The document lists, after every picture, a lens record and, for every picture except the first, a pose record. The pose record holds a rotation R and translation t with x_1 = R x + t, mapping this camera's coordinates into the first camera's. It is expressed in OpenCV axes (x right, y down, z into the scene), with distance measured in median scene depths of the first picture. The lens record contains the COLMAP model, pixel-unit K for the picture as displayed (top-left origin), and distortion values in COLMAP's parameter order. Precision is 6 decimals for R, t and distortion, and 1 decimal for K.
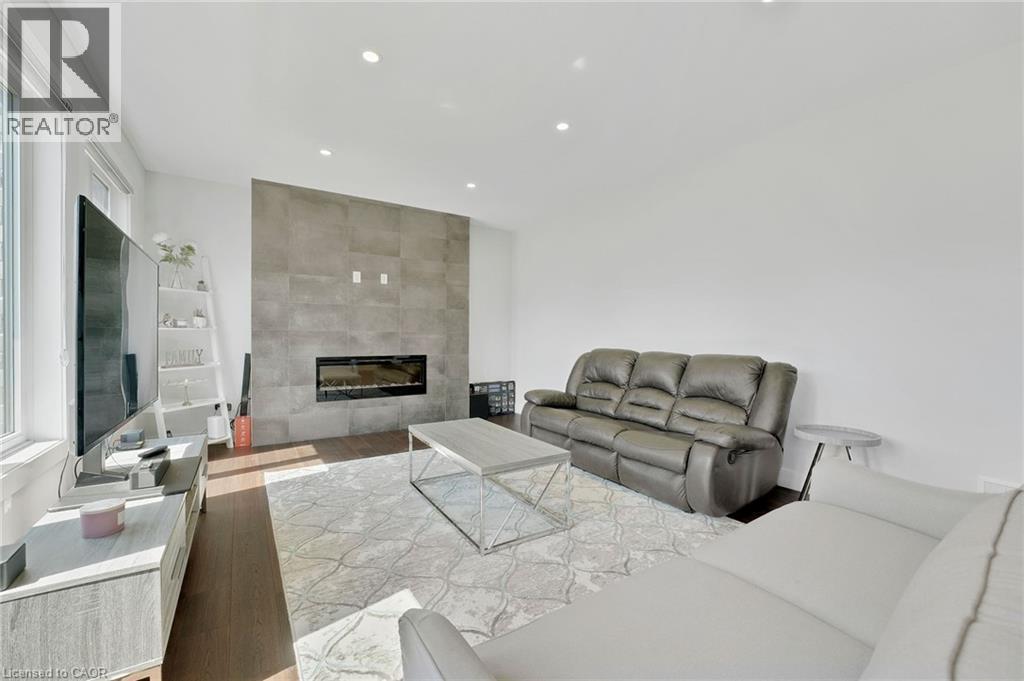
lens RADIAL K [[422.1, 0, 515.8], [0, 422.1, 335.2], [0, 0, 1]] dist [-0.002591, -0.000028]
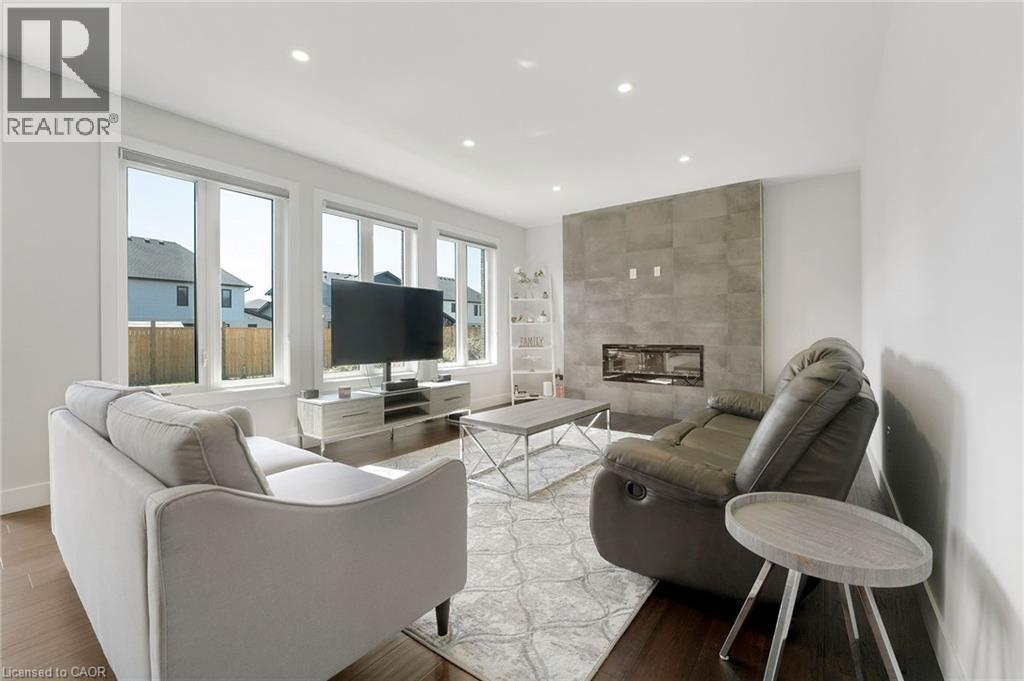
lens RADIAL K [[422.1, 0, 515.8], [0, 422.1, 335.2], [0, 0, 1]] dist [-0.002591, -0.000028]
pose [[0.361934, -0.002800, -0.932199, 0.556264], [0.006905, 0.999976, -0.000323, 0.023910], [0.932178, -0.006320, 0.361945, 0.301996]]
